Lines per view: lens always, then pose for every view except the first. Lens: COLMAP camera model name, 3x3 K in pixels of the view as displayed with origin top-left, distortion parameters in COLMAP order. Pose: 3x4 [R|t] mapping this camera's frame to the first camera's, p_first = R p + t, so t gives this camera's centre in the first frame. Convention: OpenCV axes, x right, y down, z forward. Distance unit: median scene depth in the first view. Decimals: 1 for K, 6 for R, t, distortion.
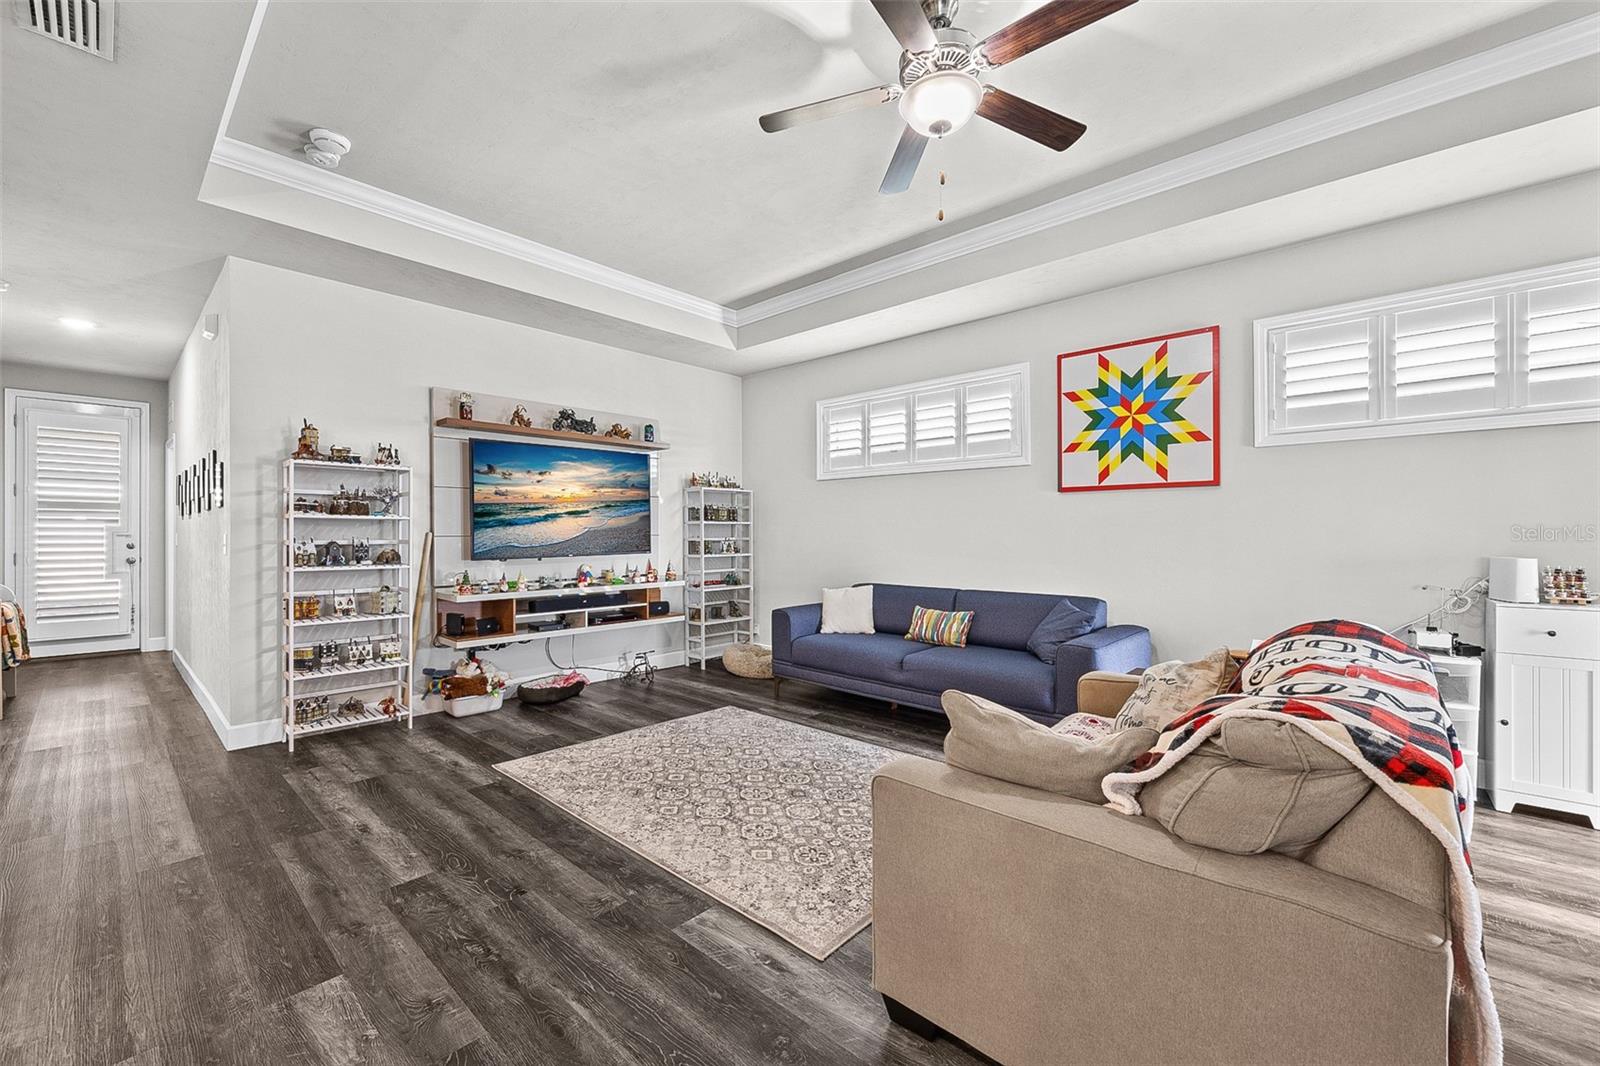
lens RADIAL K [[642.7, 0, 798.7], [0, 642.7, 526.8], [0, 0, 1]] dist [-0.005460, 0.000737]
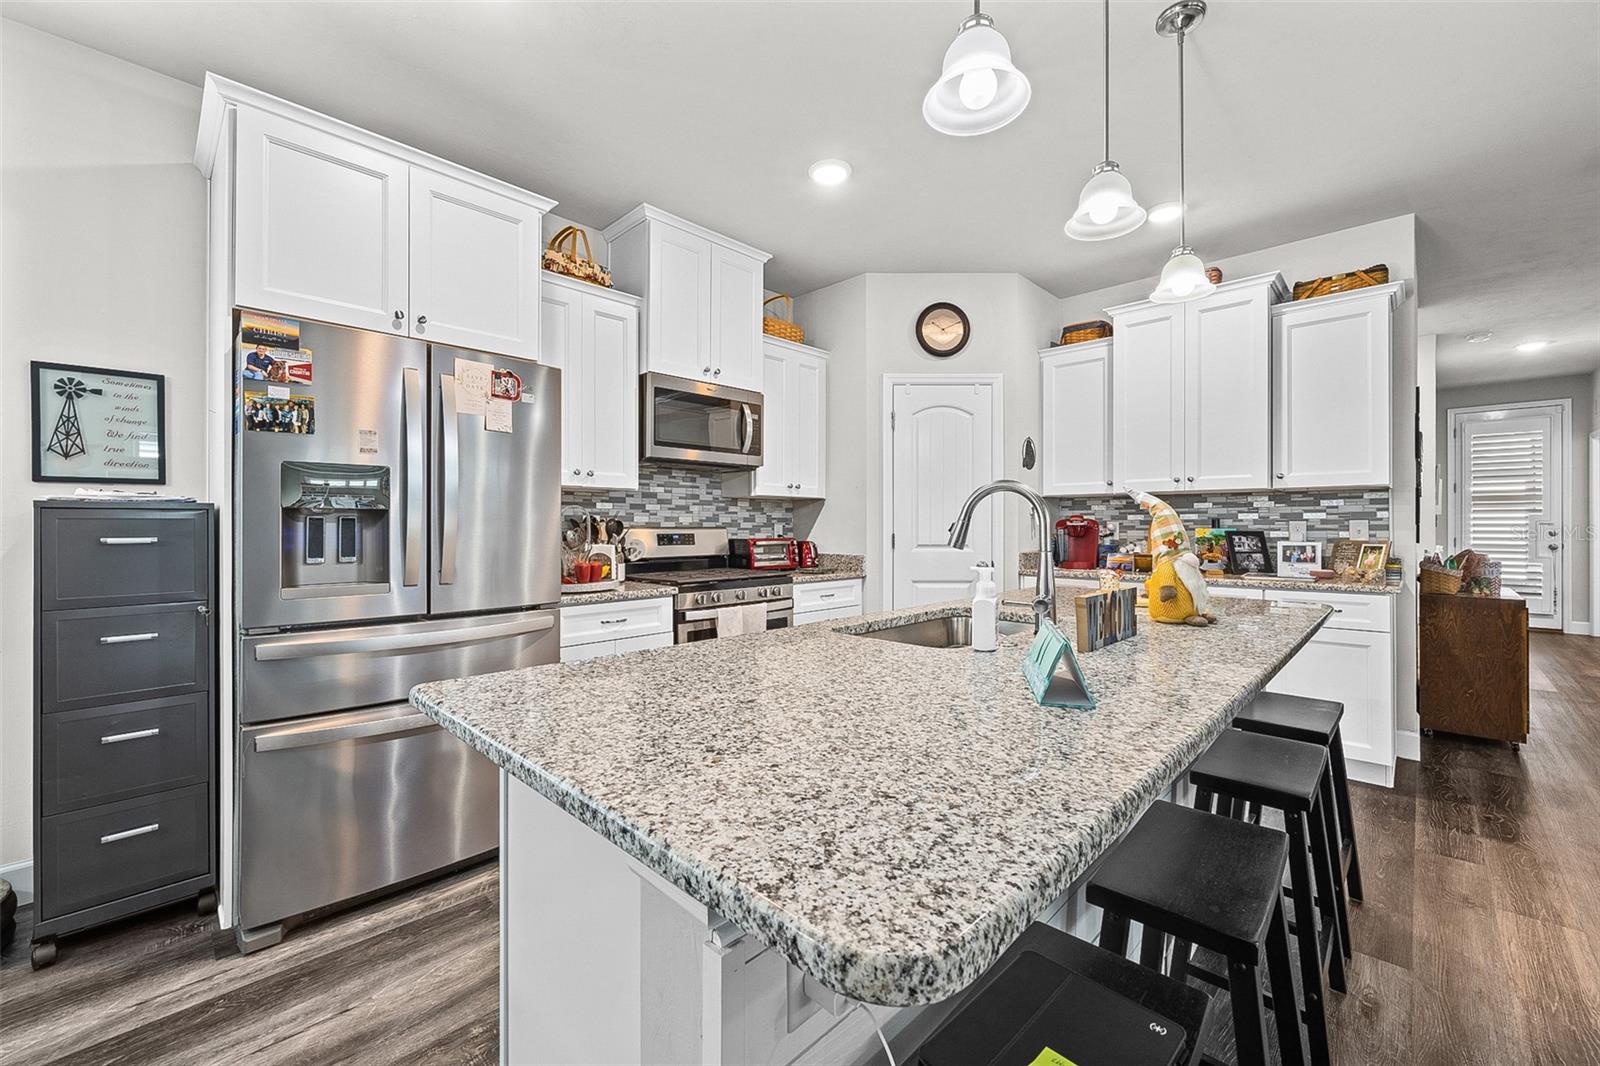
lens RADIAL K [[642.7, 0, 794.4], [0, 642.7, 522.5], [0, 0, 1]] dist [-0.005460, 0.000737]
pose [[-0.039317, -0.005013, -0.999214, 0.143040], [0.011981, 0.999913, -0.005488, 0.001944], [0.999155, -0.012187, -0.039253, -0.375980]]
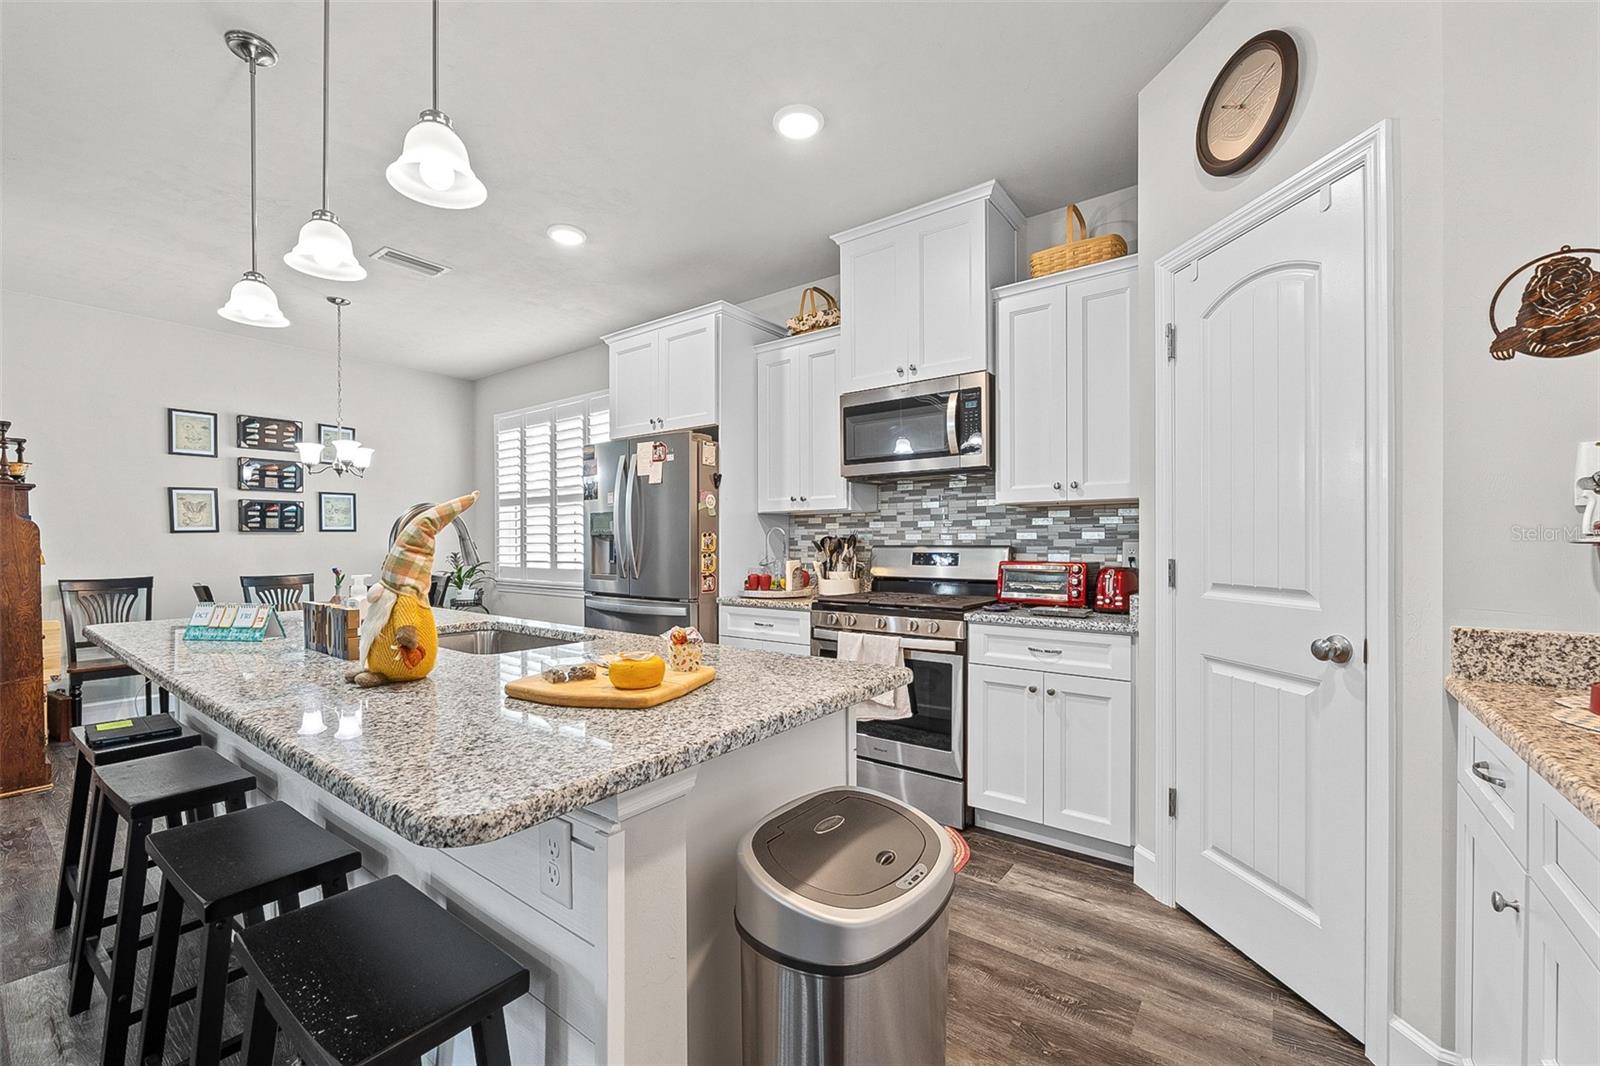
lens RADIAL K [[642.7, 0, 795.5], [0, 642.7, 548.5], [0, 0, 1]] dist [-0.005460, 0.000737]
pose [[-0.995180, 0.001047, -0.098057, -0.466453], [0.001381, 0.999993, -0.003334, 0.007979], [0.098053, -0.003453, -0.995175, 0.192721]]
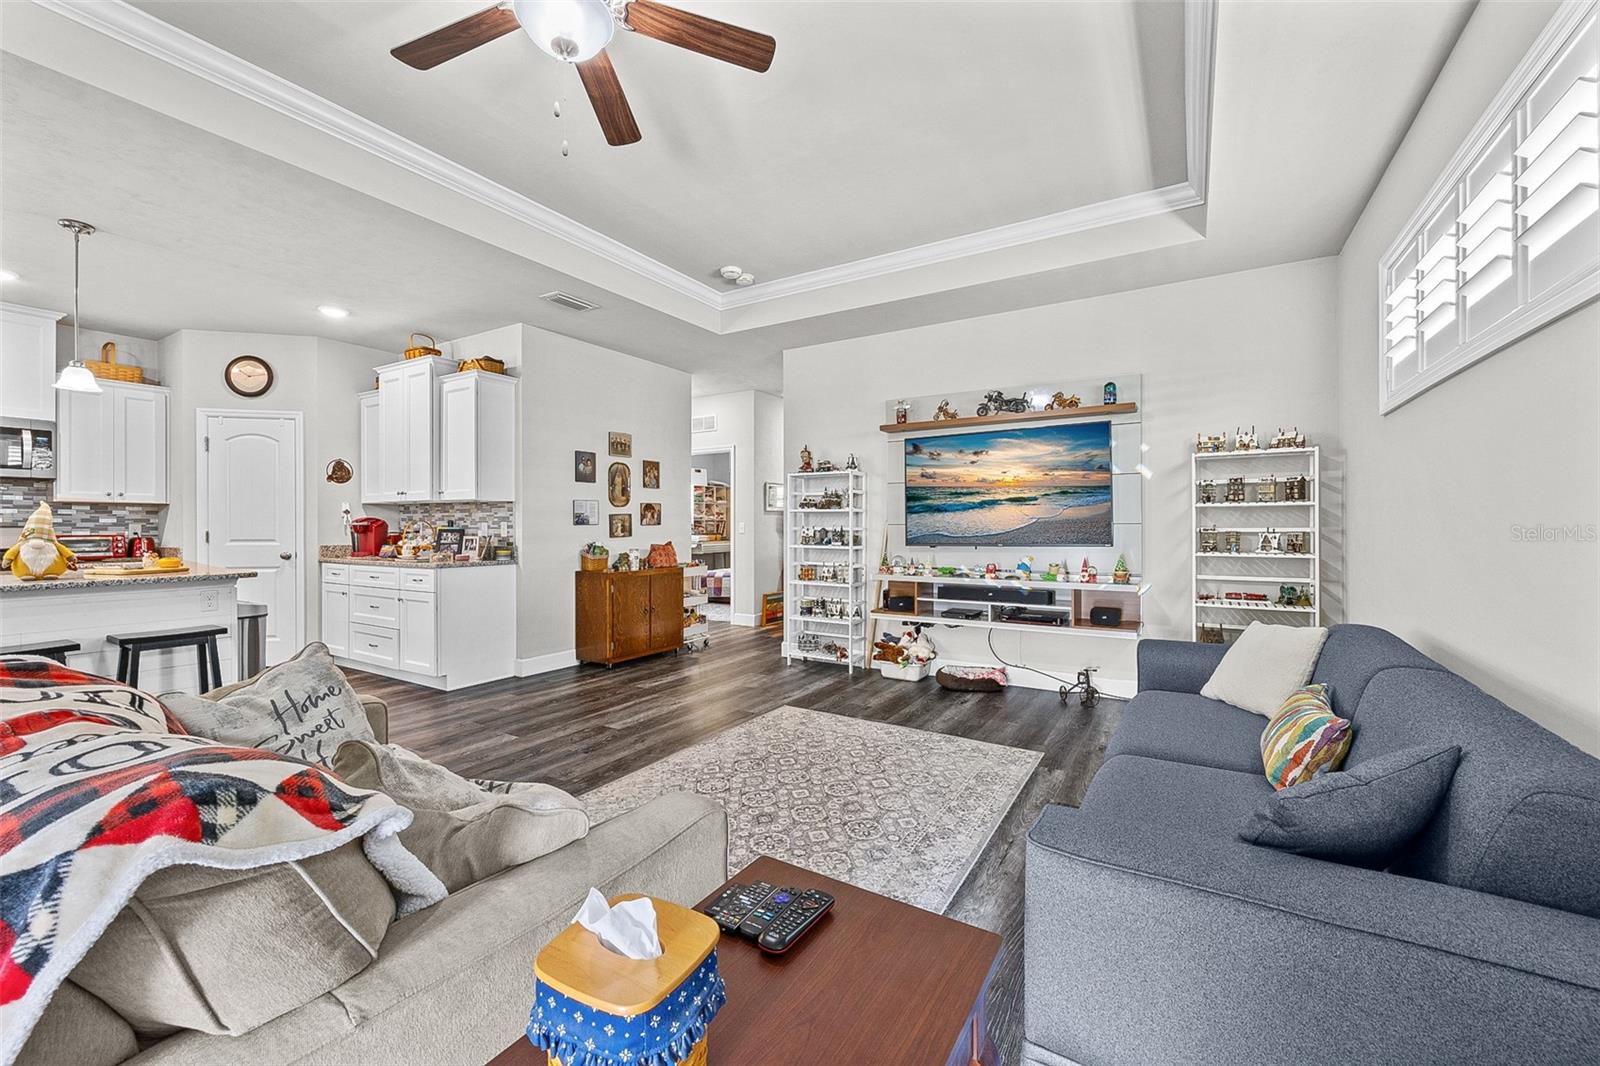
lens RADIAL K [[642.7, 0, 789.3], [0, 642.7, 519.1], [0, 0, 1]] dist [-0.005460, 0.000737]
pose [[0.180294, -0.007761, -0.983582, 0.586182], [0.010299, 0.999929, -0.006002, 0.010021], [0.983559, -0.009047, 0.180361, 0.596302]]
